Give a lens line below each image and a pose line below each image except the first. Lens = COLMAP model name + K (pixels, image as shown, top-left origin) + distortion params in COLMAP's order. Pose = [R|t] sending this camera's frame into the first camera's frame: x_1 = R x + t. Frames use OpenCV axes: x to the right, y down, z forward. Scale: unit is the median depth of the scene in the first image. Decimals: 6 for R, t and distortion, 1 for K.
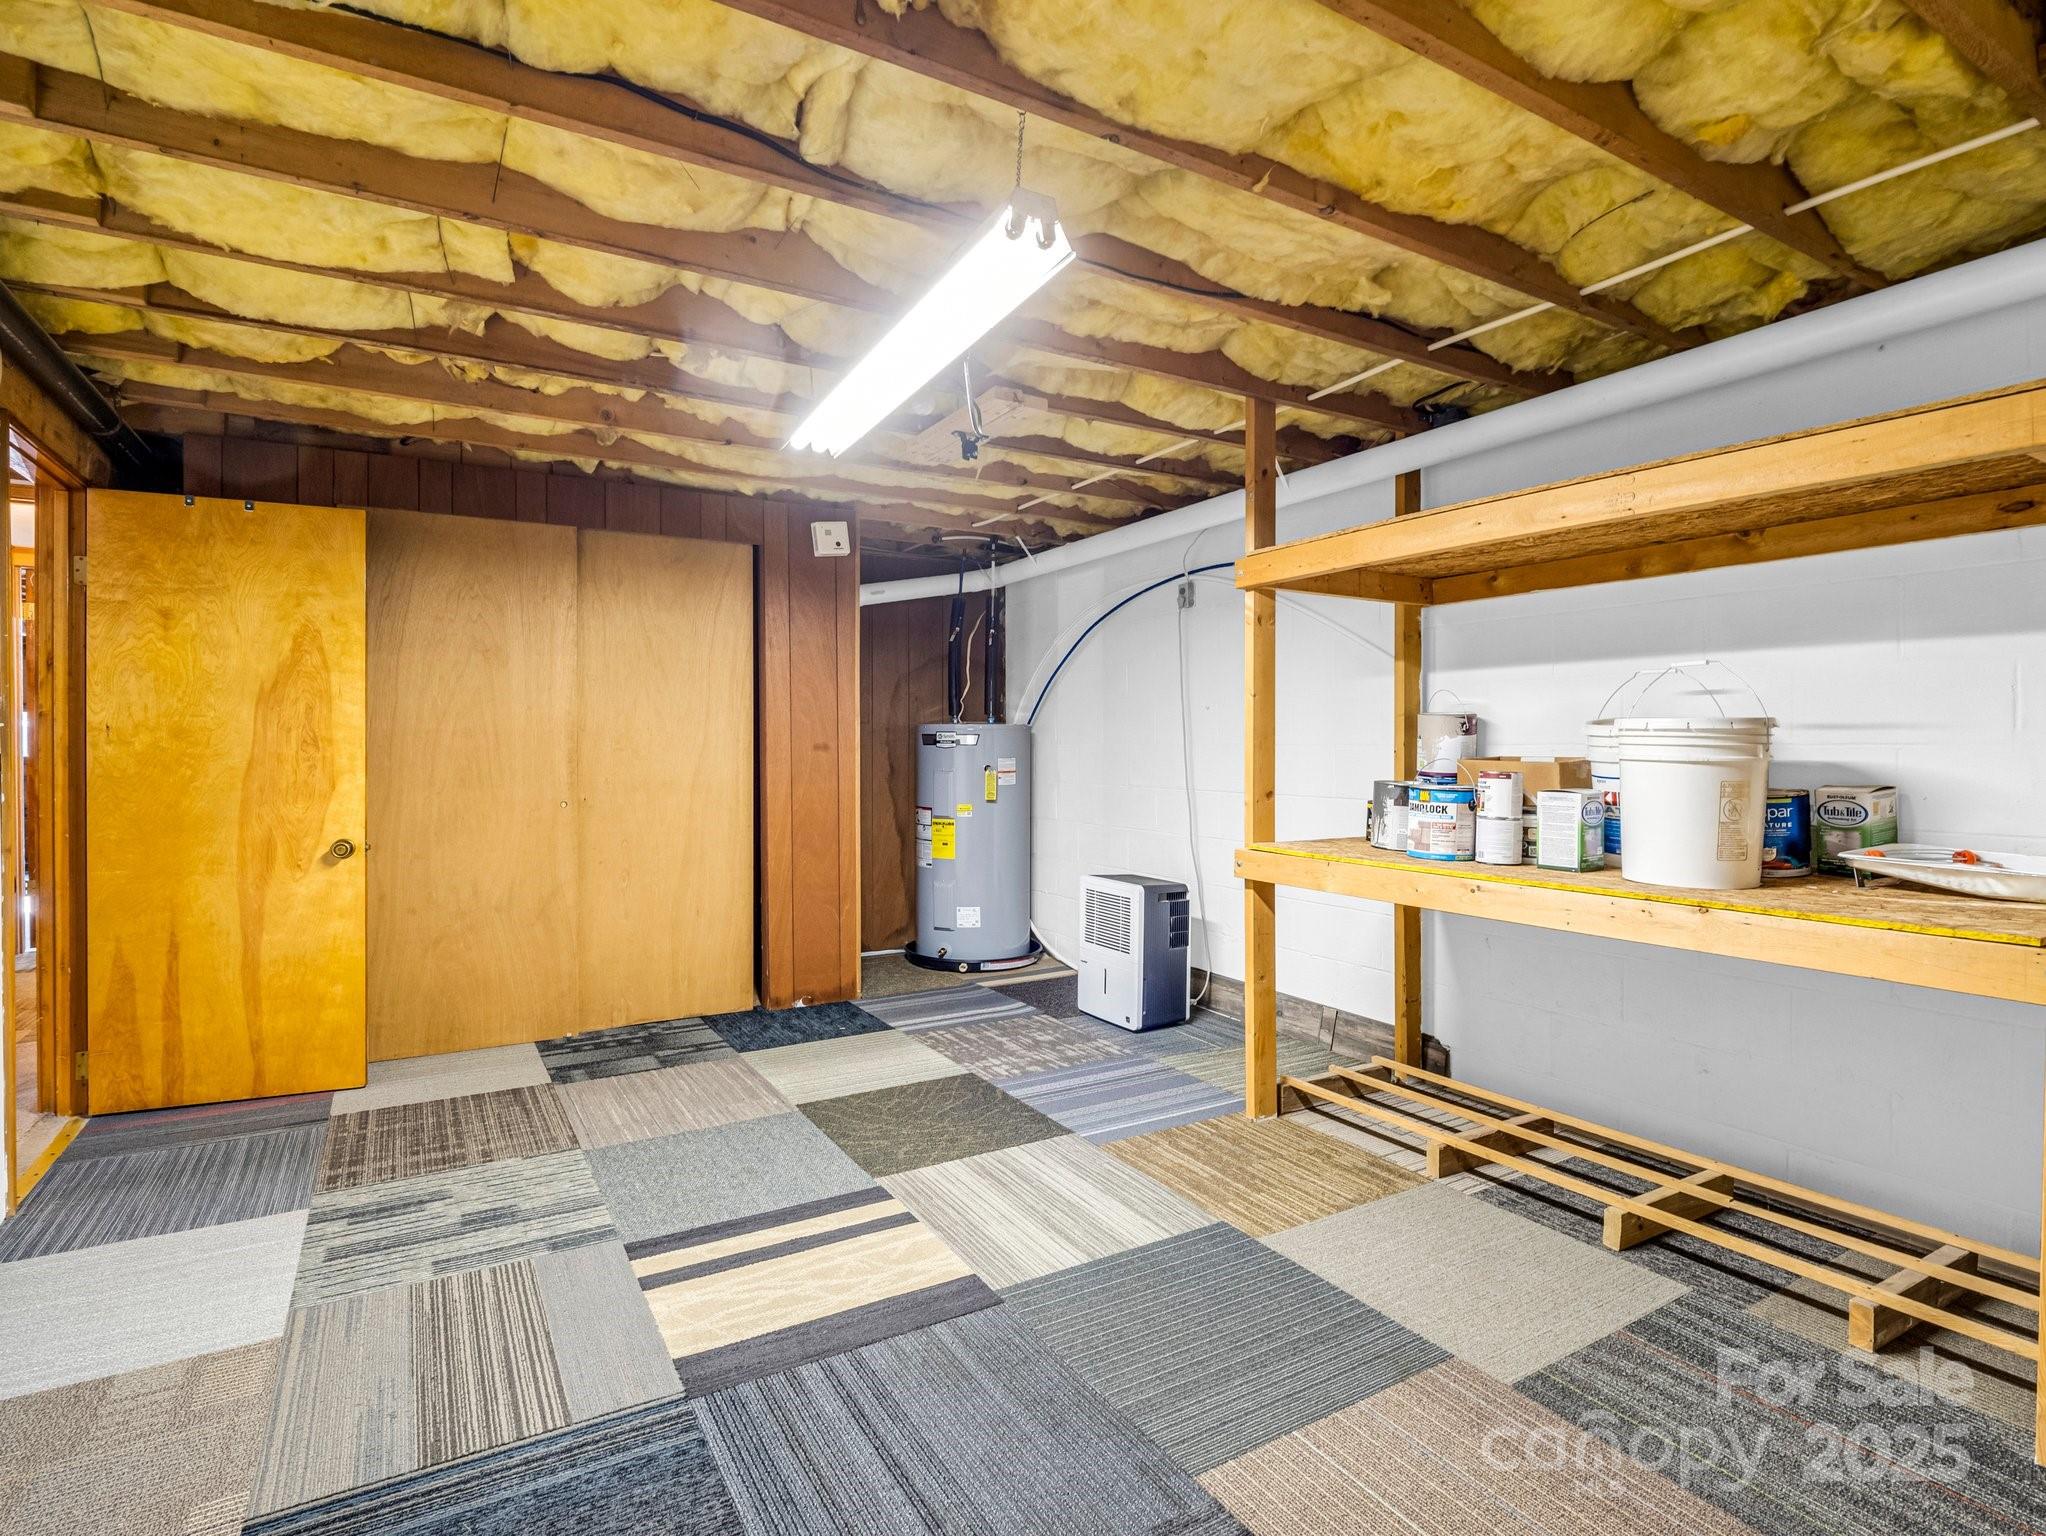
lens RADIAL K [[988.1, 0, 1029.5], [0, 988.1, 736.9], [0, 0, 1]] dist [-0.011683, 0.001079]
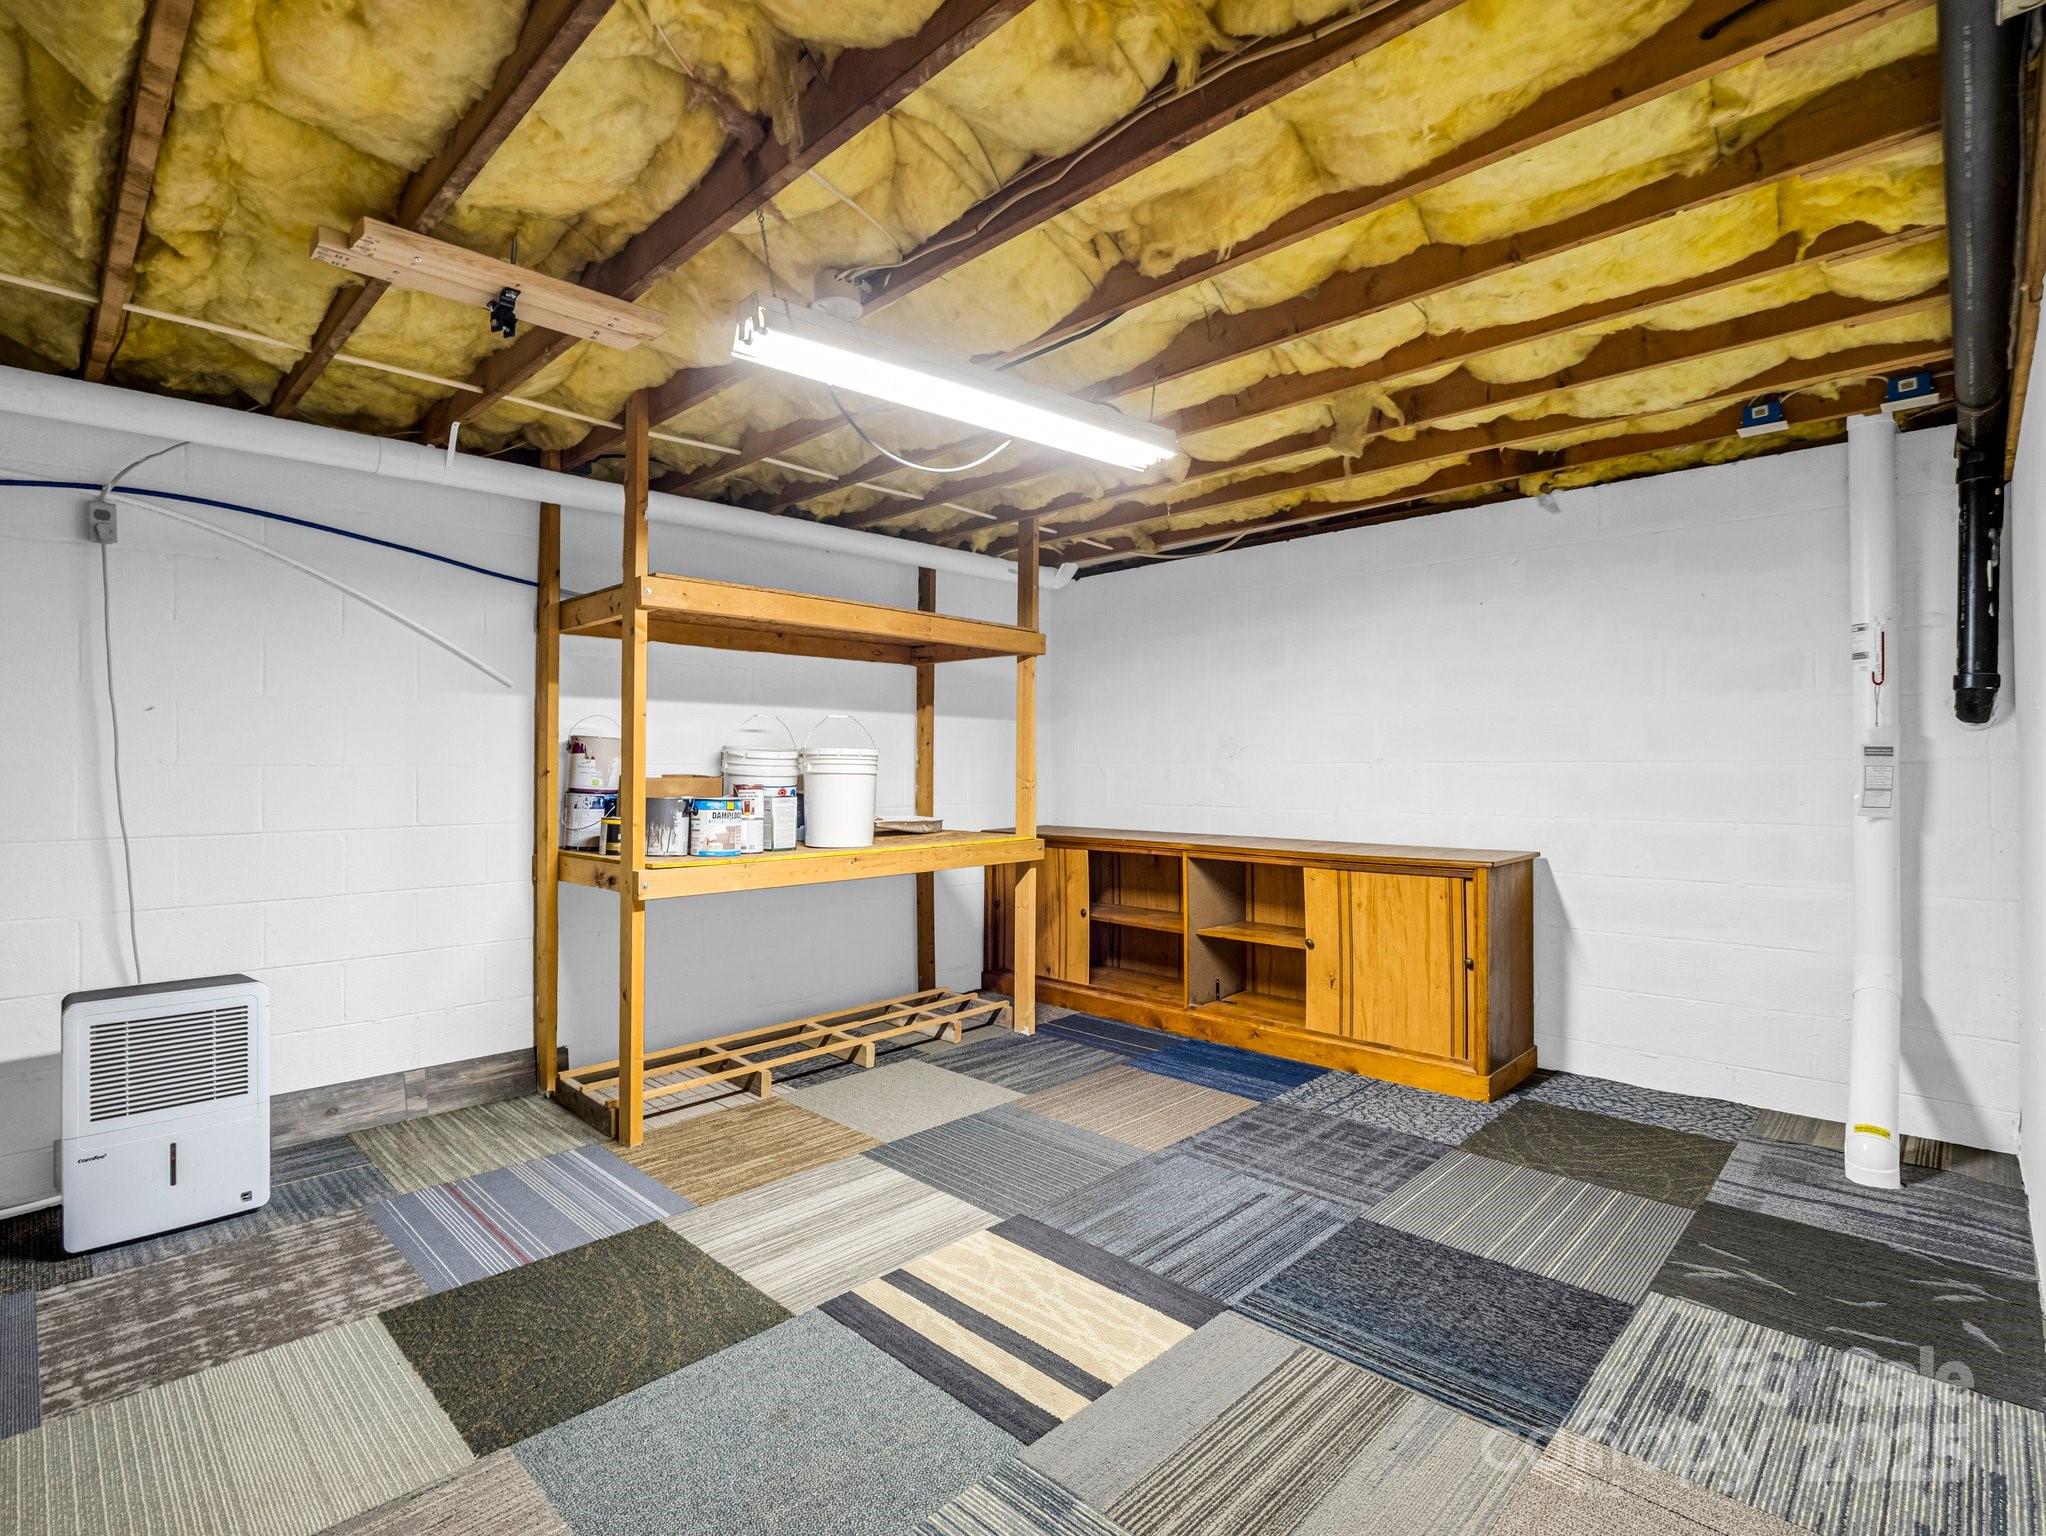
lens RADIAL K [[1005.1, 0, 1013.1], [0, 1005.1, 764.0], [0, 0, 1]] dist [-0.013648, -0.000086]
pose [[-0.228590, -0.000295, 0.973523, -1.019827], [-0.002425, 0.999997, -0.000267, 0.010063], [-0.973520, -0.002422, -0.228590, 1.064681]]
